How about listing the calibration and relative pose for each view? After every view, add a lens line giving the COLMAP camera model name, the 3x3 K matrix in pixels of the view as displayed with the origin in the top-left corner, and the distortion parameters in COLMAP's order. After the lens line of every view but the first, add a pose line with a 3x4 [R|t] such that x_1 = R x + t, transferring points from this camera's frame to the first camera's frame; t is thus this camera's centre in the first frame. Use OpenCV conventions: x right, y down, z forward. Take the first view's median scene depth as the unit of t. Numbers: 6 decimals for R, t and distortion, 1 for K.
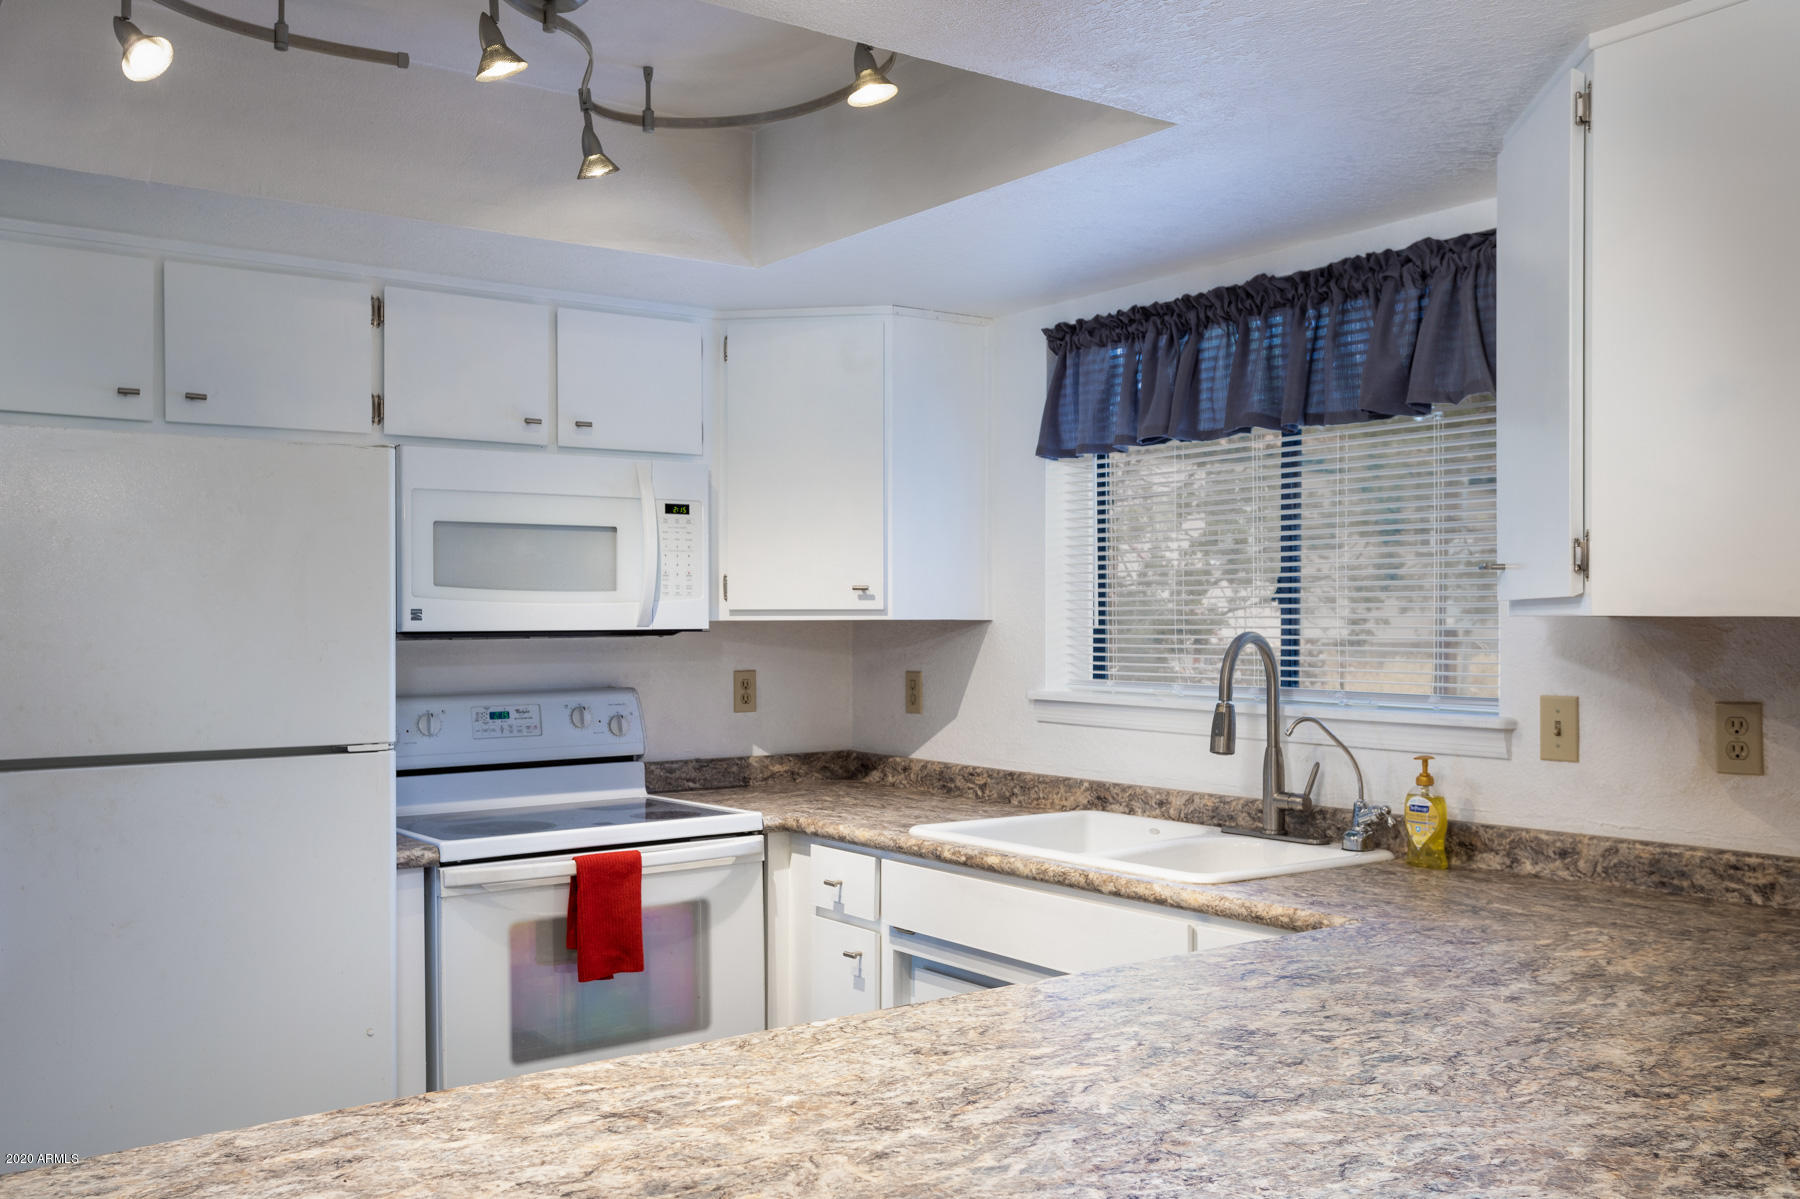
lens RADIAL K [[1614.2, 0, 900.0], [0, 1614.2, 599.5], [0, 0, 1]] dist [0.005299, -0.002396]
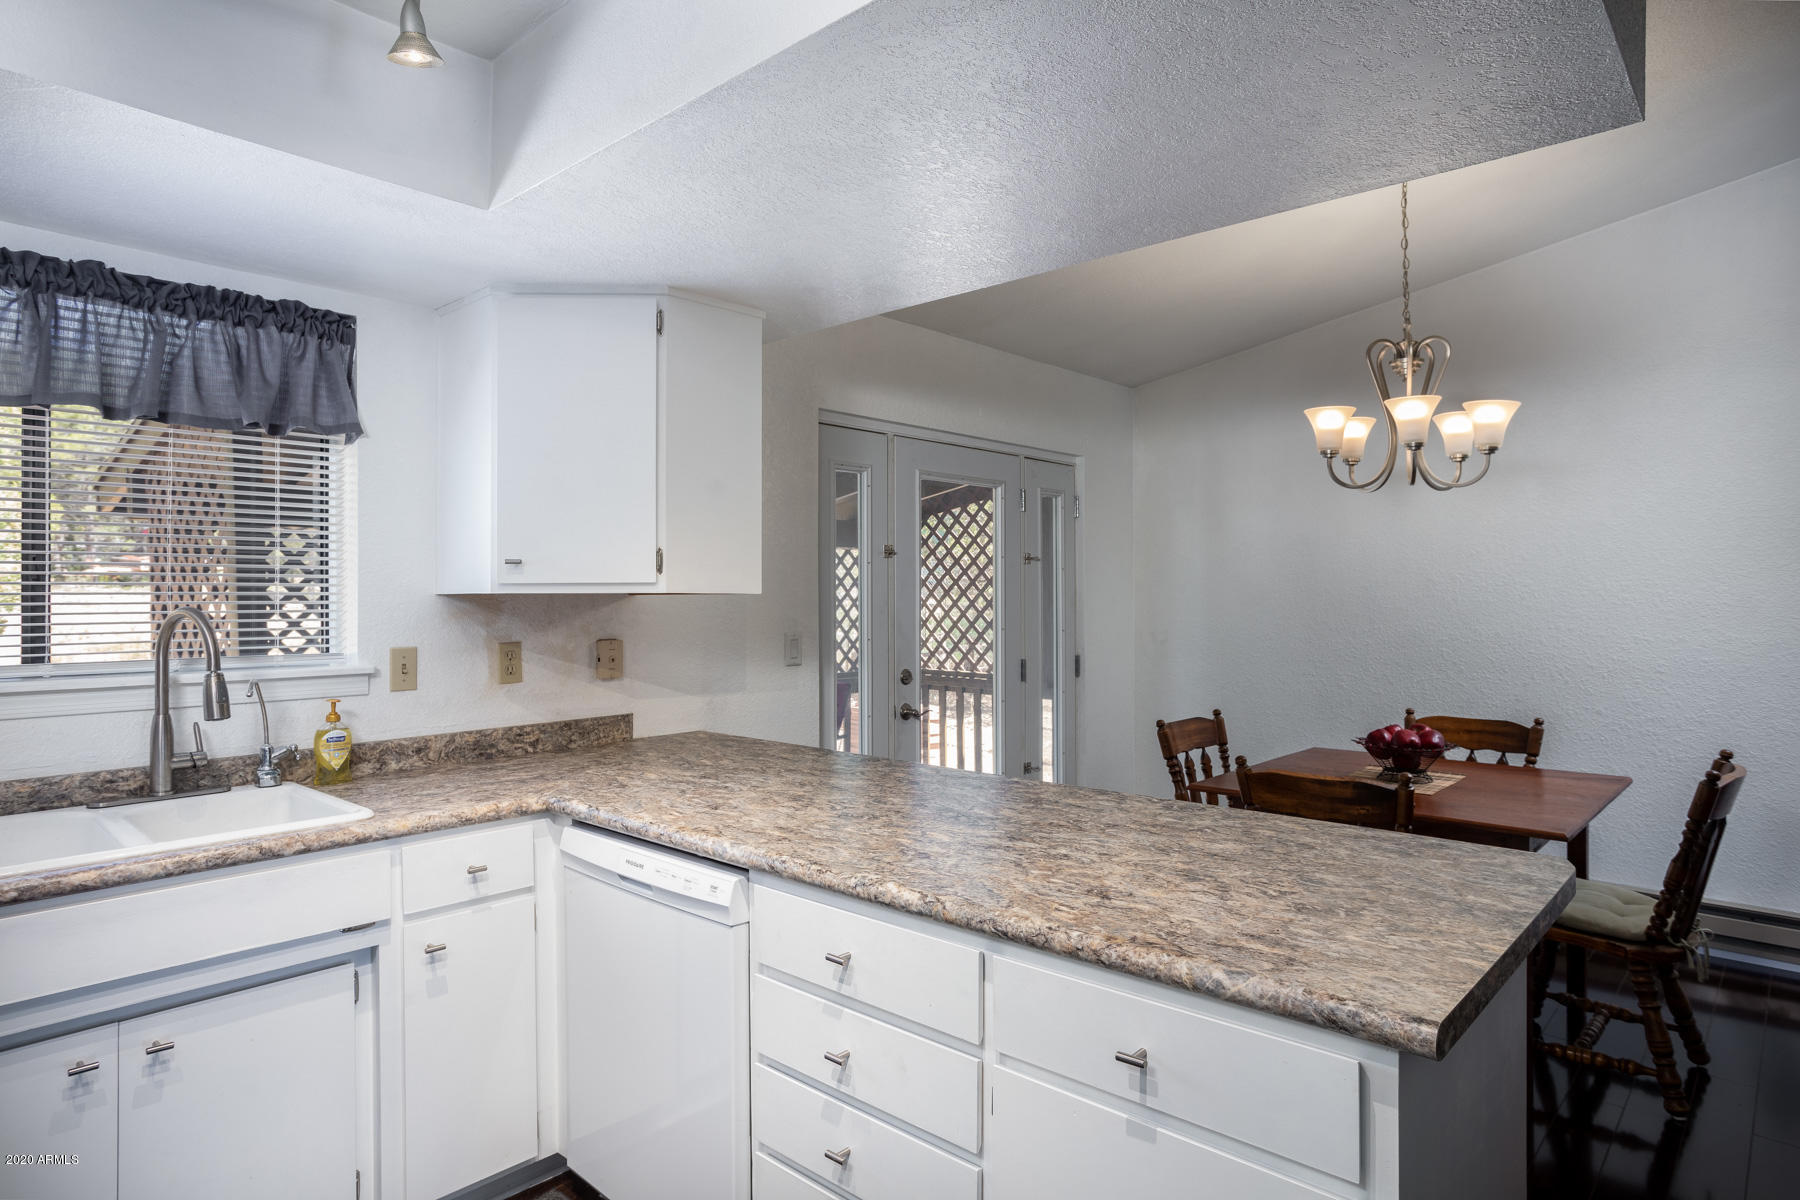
lens RADIAL K [[1002.5, 0, 900.0], [0, 1002.5, 600.0], [0, 0, 1]] dist [-0.022204, 0.000834]
pose [[-0.204898, -0.003677, 0.978776, -0.649791], [-0.010446, 0.999944, 0.001570, 0.010522], [-0.978727, -0.009902, -0.204925, 0.816518]]
